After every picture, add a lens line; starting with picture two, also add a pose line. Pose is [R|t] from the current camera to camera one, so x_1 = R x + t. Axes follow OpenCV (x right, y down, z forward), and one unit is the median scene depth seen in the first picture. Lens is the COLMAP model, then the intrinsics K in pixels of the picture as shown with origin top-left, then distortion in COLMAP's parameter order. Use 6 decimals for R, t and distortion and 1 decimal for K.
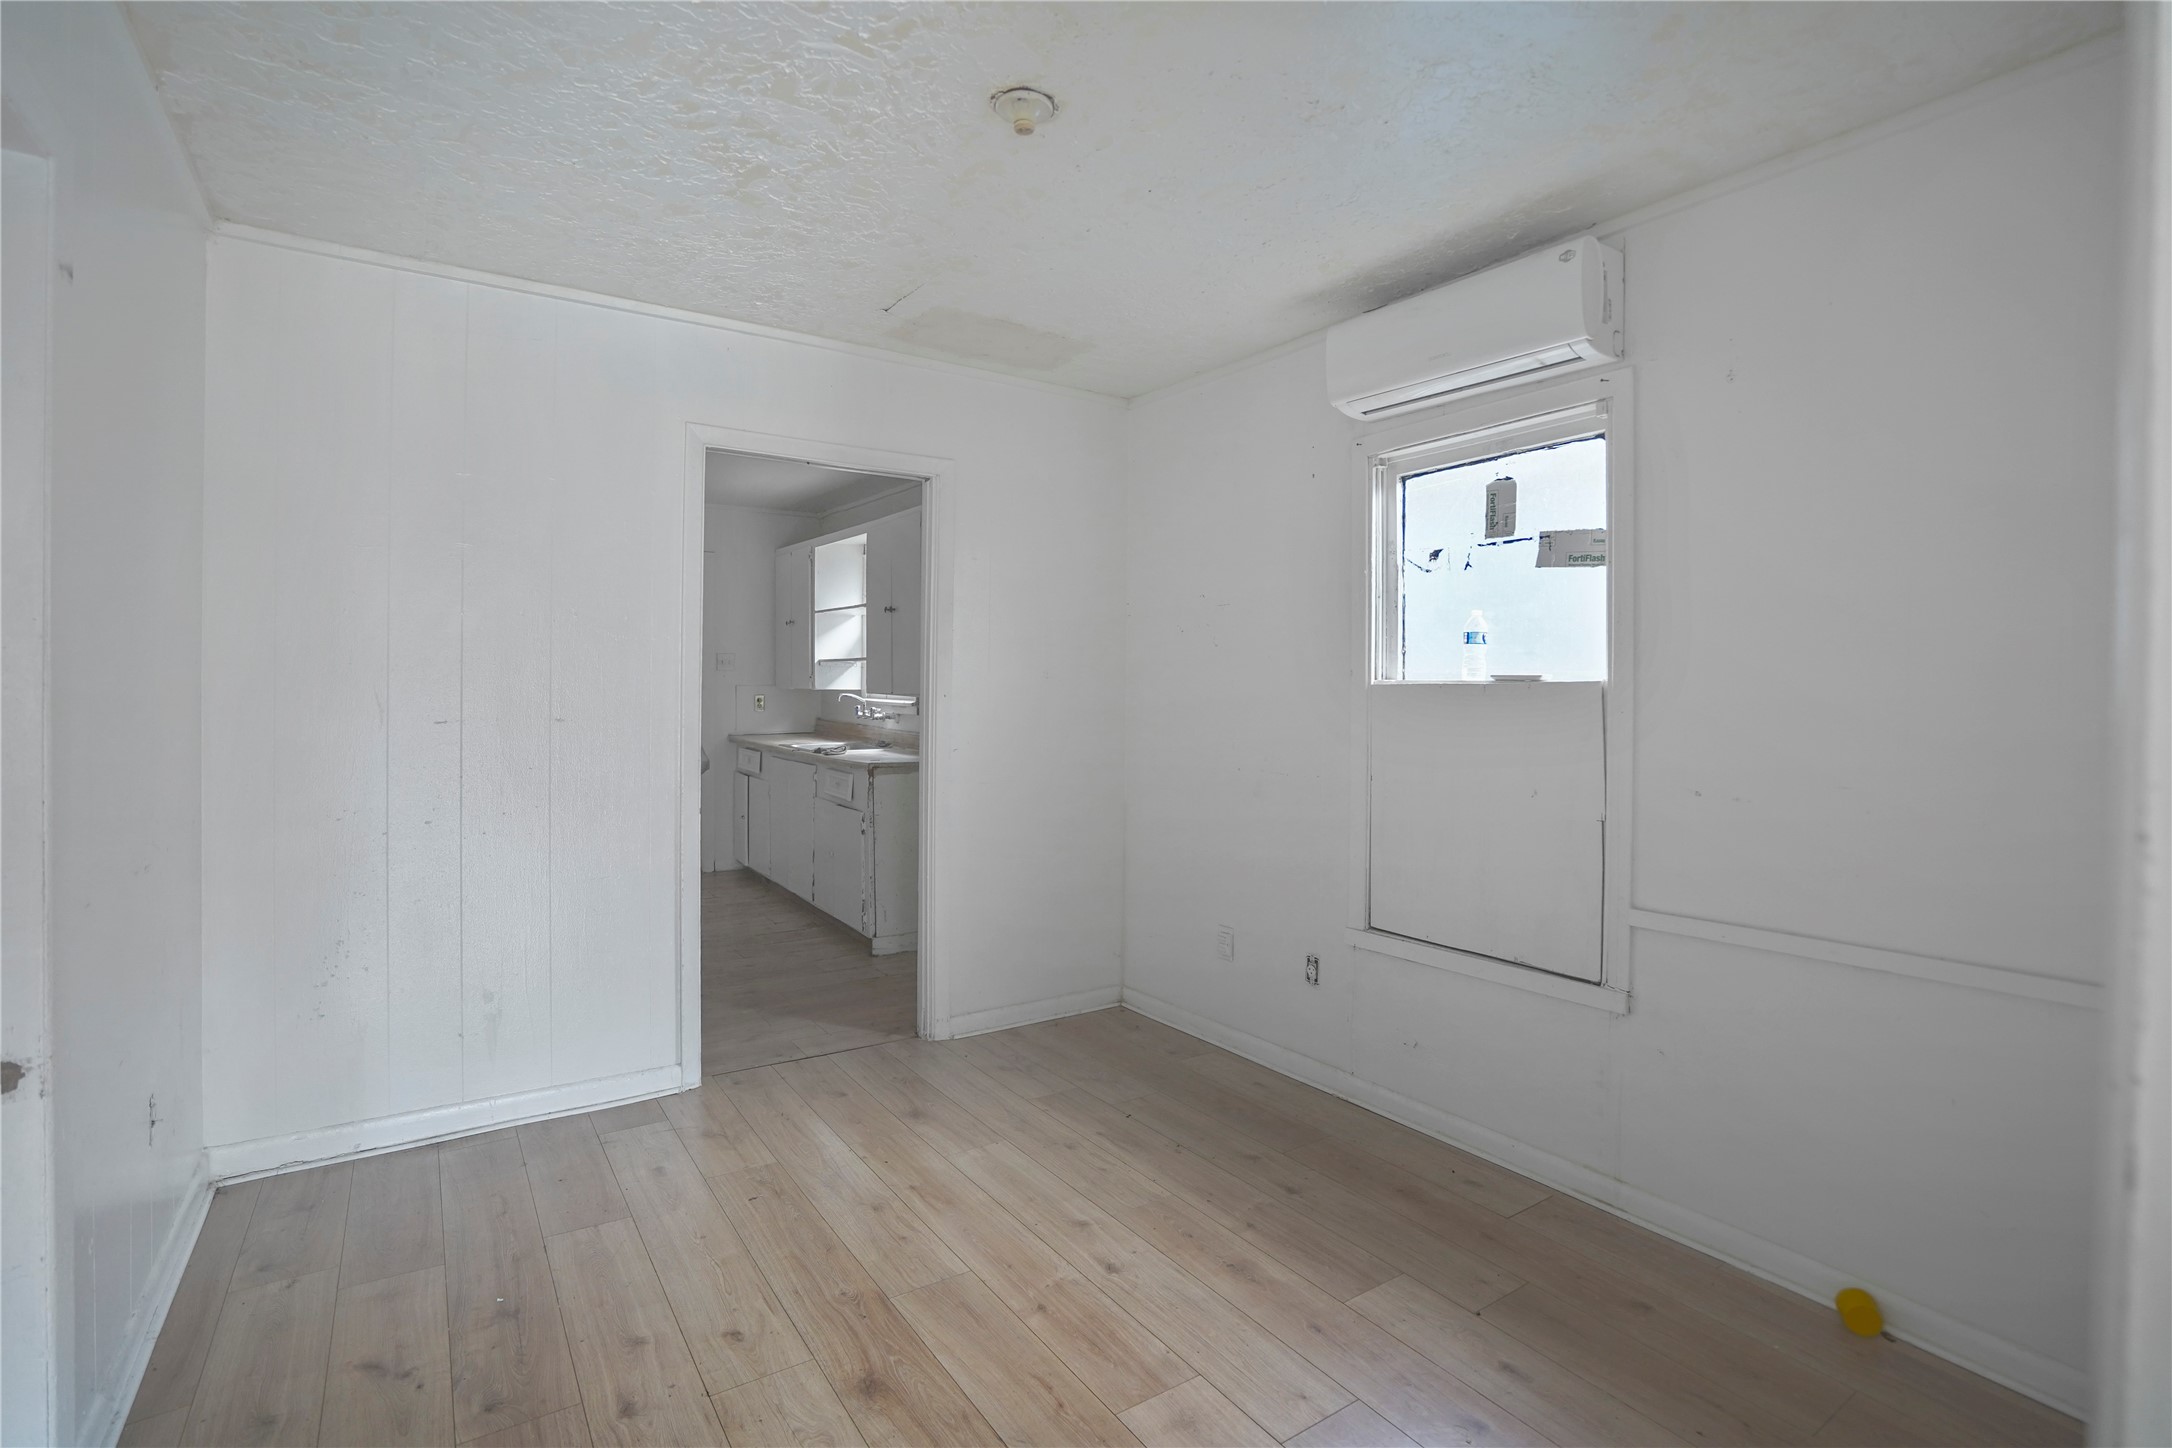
lens RADIAL K [[1019.9, 0, 1090.7], [0, 1019.9, 705.3], [0, 0, 1]] dist [-0.035215, -0.000233]
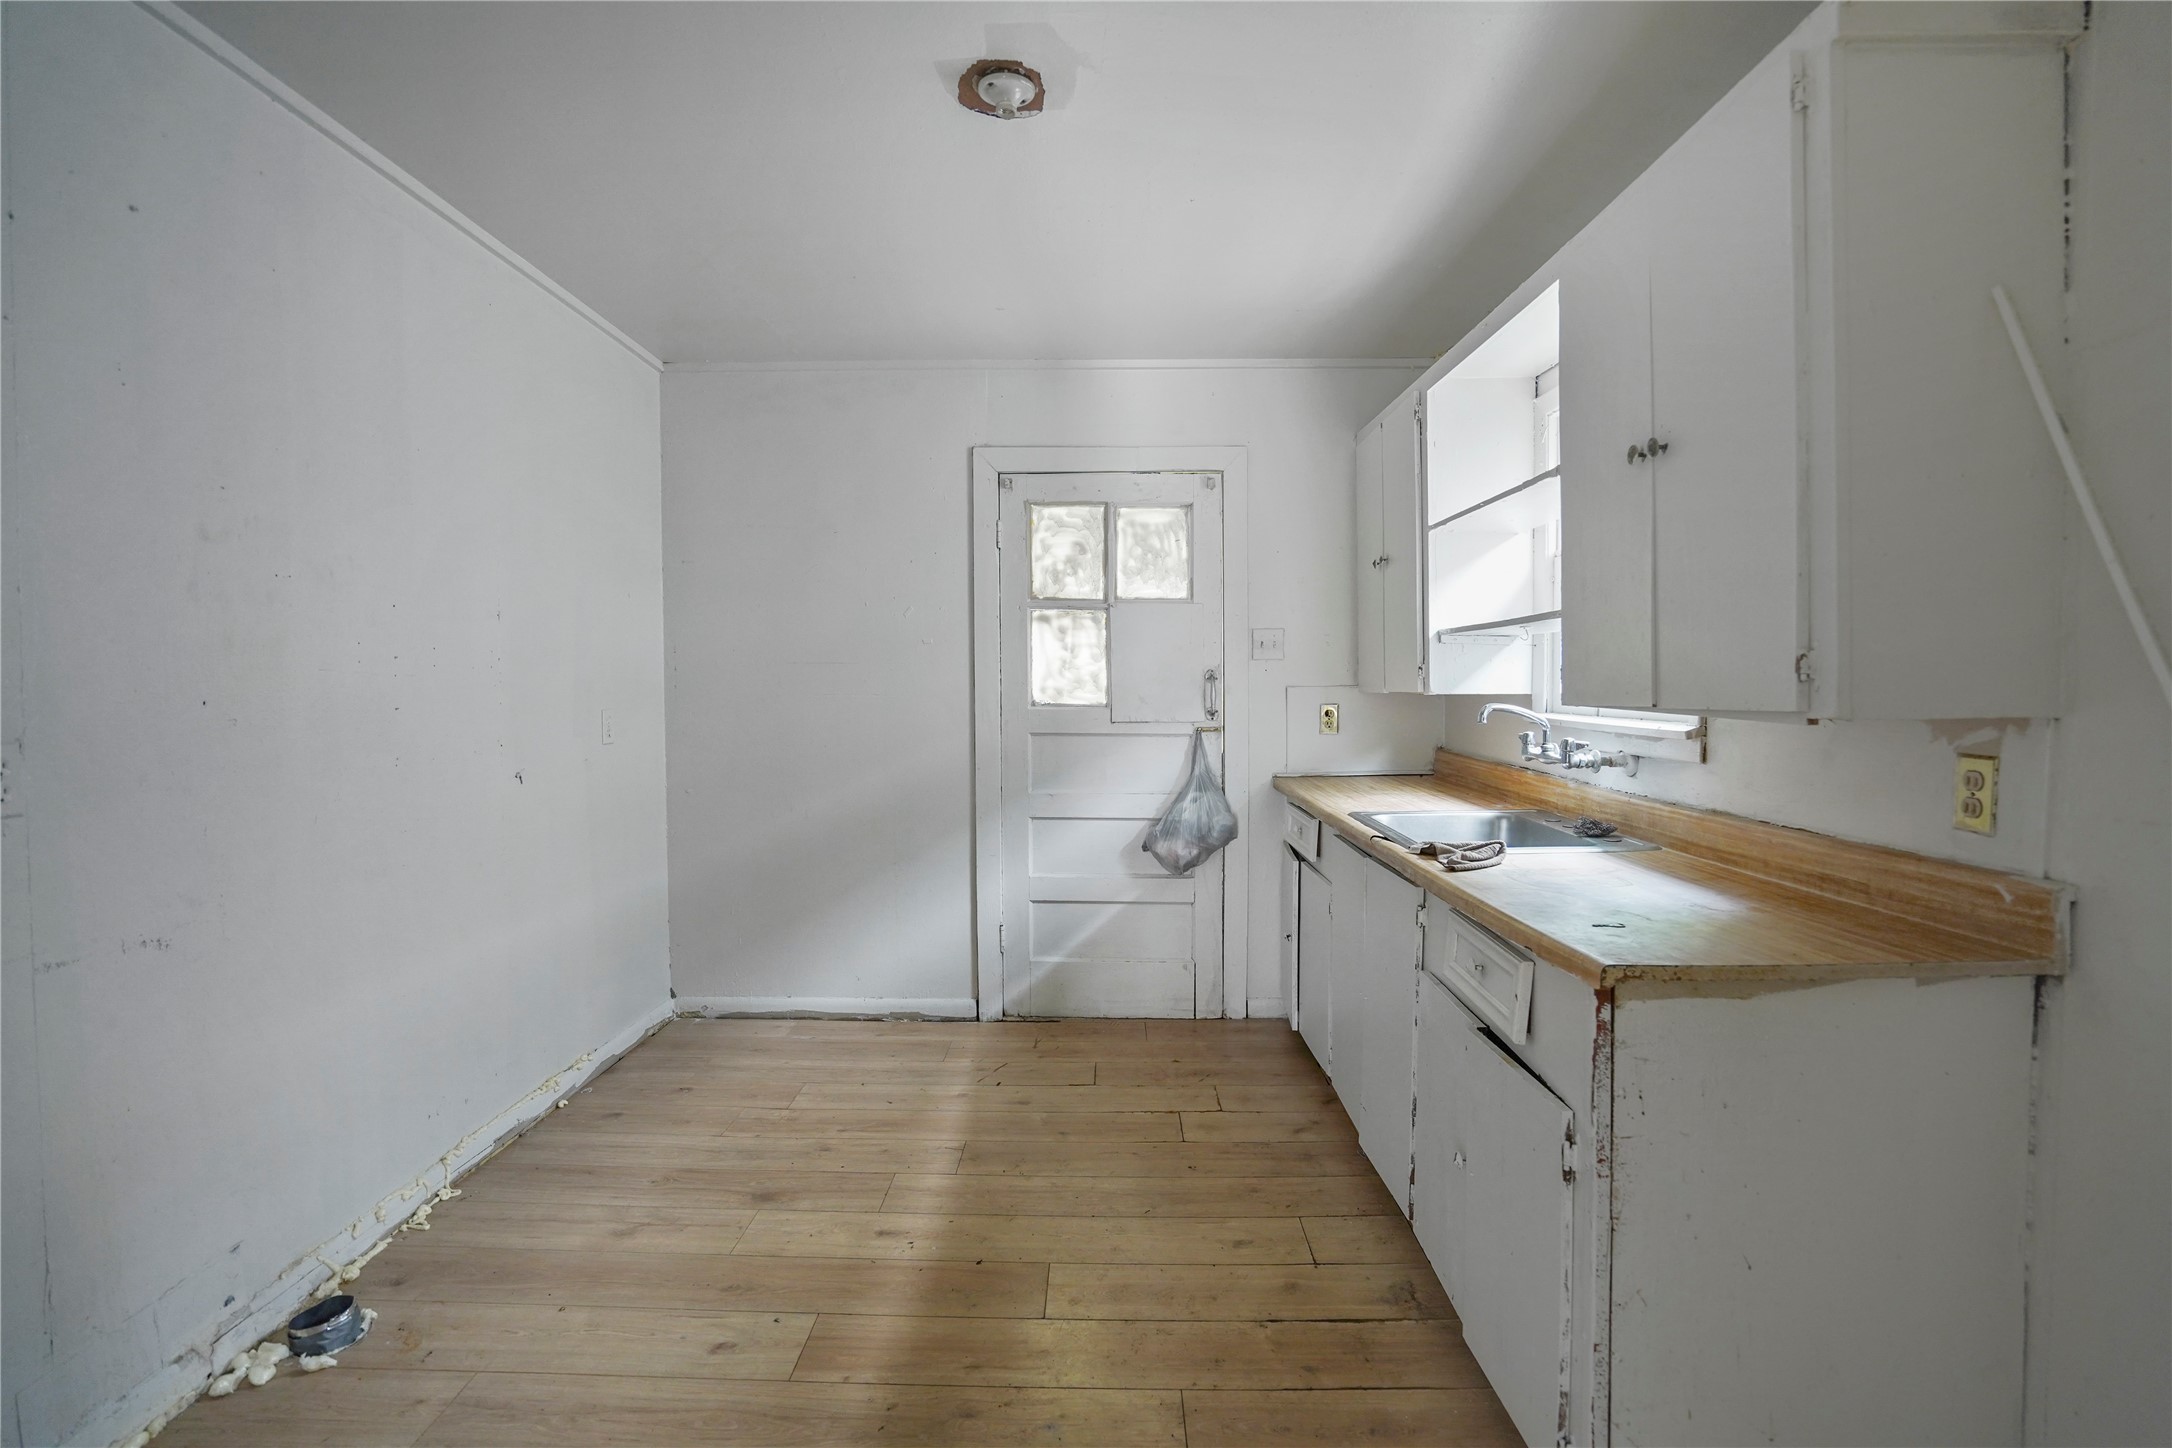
lens RADIAL K [[1019.9, 0, 1085.5], [0, 1019.9, 704.9], [0, 0, 1]] dist [-0.035215, -0.000233]
pose [[0.820606, 0.000574, -0.571494, -0.136182], [-0.000079, 1.000000, 0.000891, -0.010984], [0.571494, -0.000686, 0.820606, 0.536201]]
